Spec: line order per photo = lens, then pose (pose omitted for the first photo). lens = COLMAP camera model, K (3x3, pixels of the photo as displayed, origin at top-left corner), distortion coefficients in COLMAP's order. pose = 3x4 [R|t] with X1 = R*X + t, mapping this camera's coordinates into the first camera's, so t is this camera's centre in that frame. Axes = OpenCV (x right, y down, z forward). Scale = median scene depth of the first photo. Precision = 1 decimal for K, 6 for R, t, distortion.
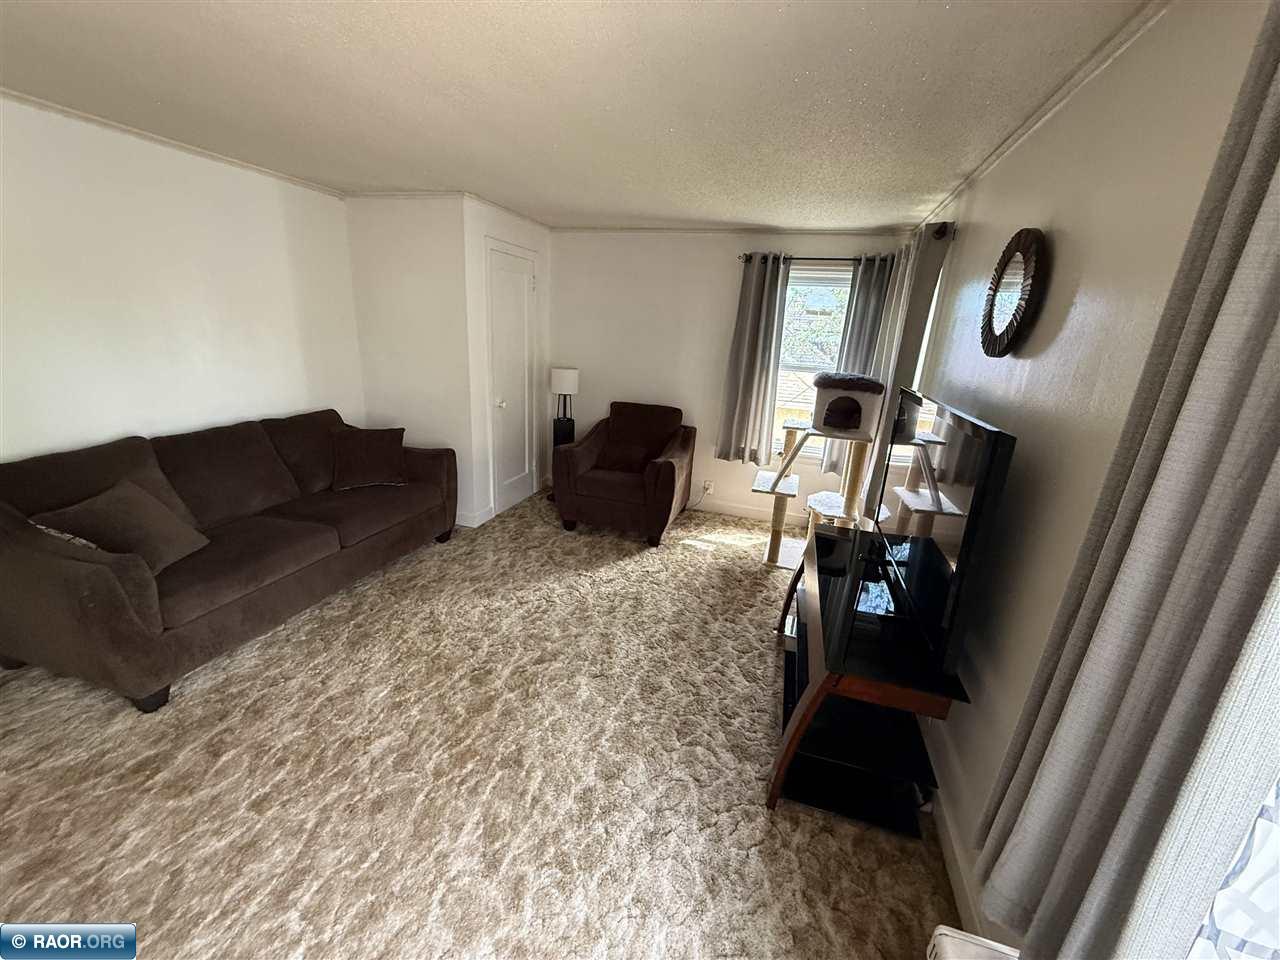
lens RADIAL K [[511.7, 0, 641.4], [0, 511.7, 481.5], [0, 0, 1]] dist [-0.000081, -0.000085]
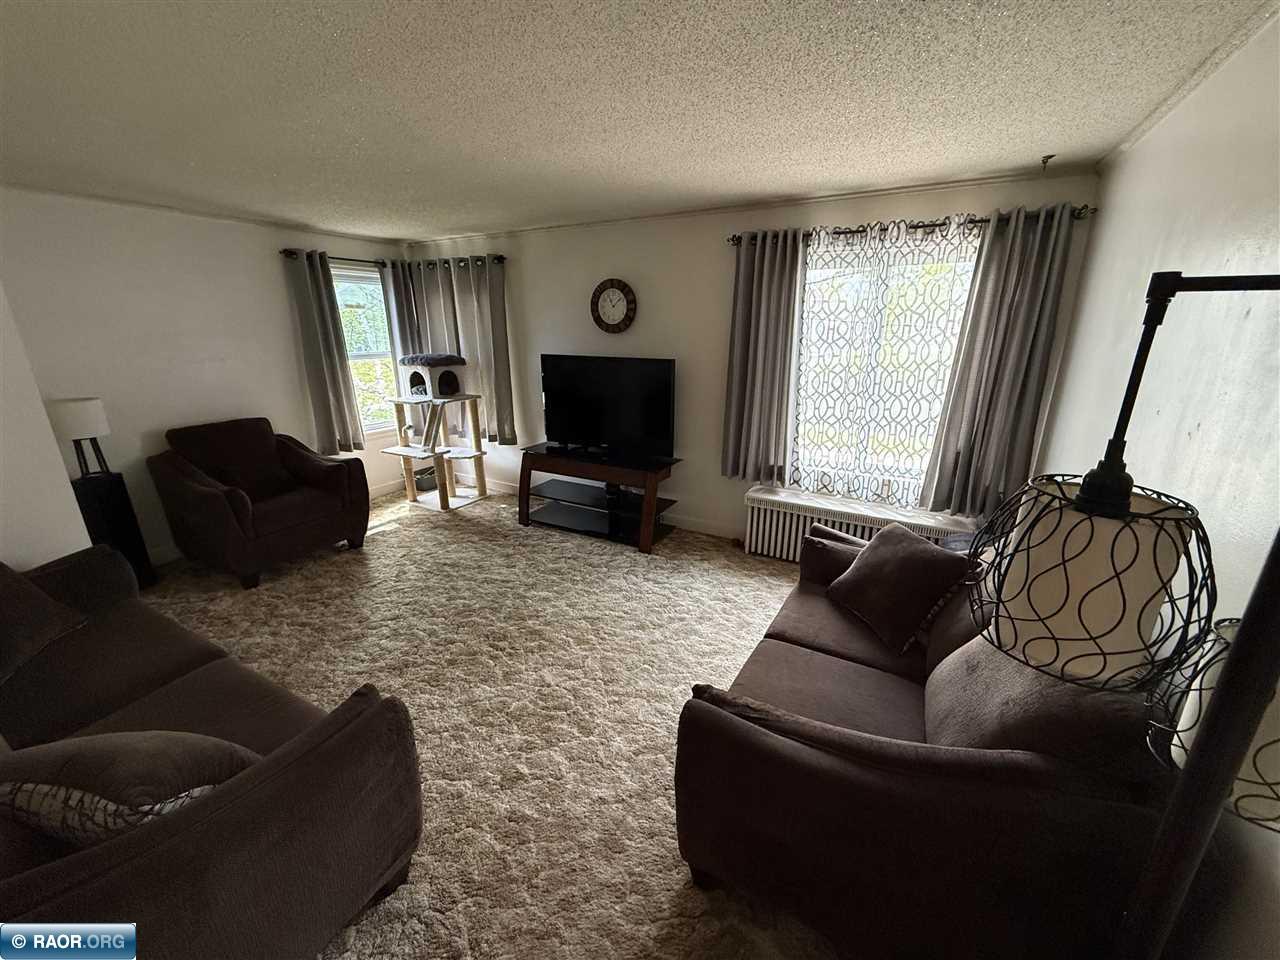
lens RADIAL K [[511.7, 0, 641.4], [0, 511.7, 481.5], [0, 0, 1]] dist [-0.000081, -0.000085]
pose [[0.202685, -0.341640, 0.917715, -1.041679], [0.291738, 0.915677, 0.276449, -0.150905], [-0.934777, 0.211700, 0.285263, 0.241249]]
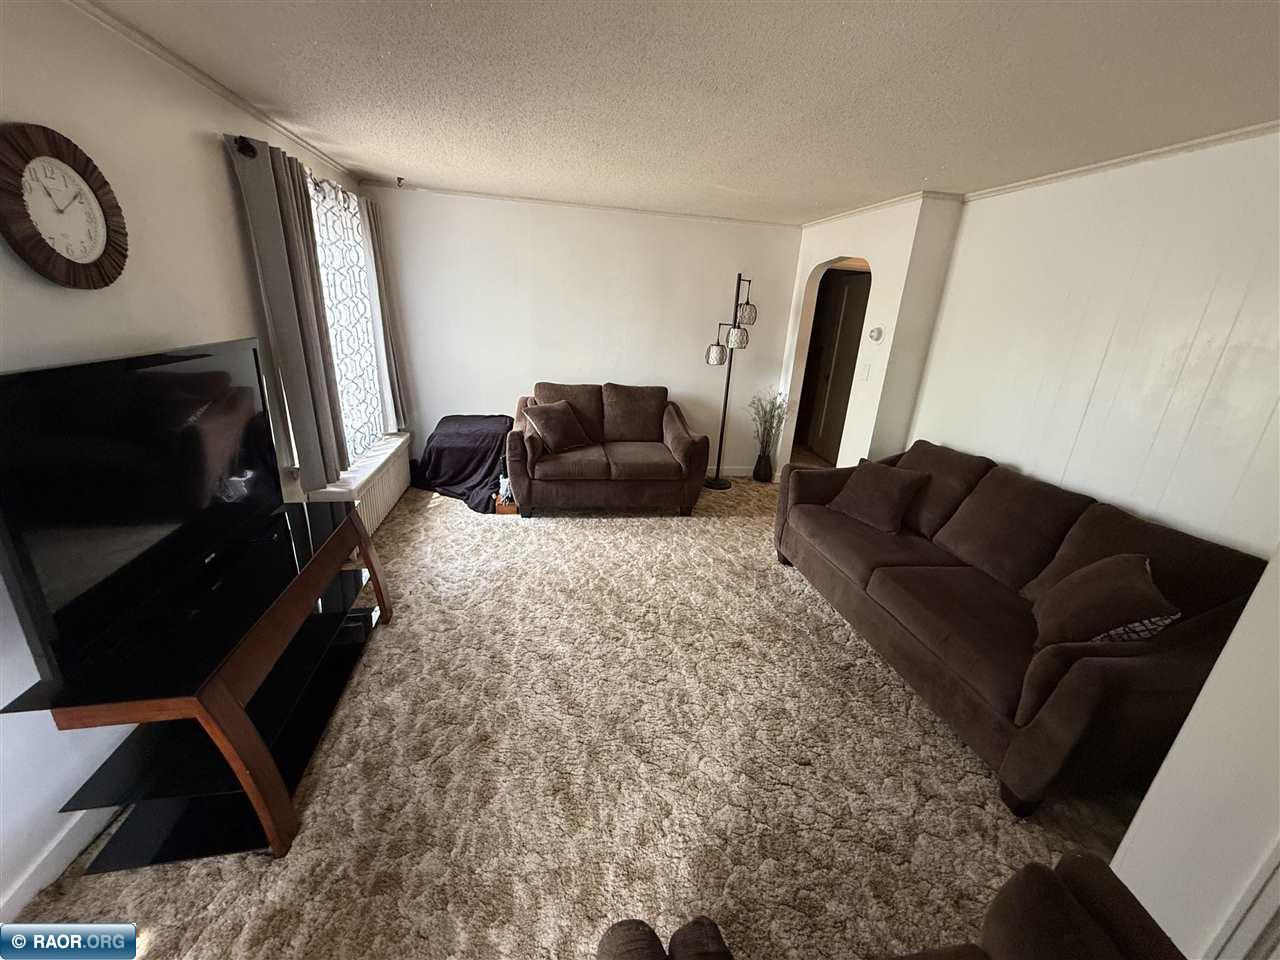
lens RADIAL K [[504.0, 0, 640.0], [0, 504.0, 480.0], [0, 0, 1]] dist [0.000007, 0.000009]
pose [[-0.877303, 0.048890, -0.477441, 0.192671], [-0.242418, 0.813429, 0.528740, -0.417508], [0.414215, 0.579605, -0.701772, 1.381056]]
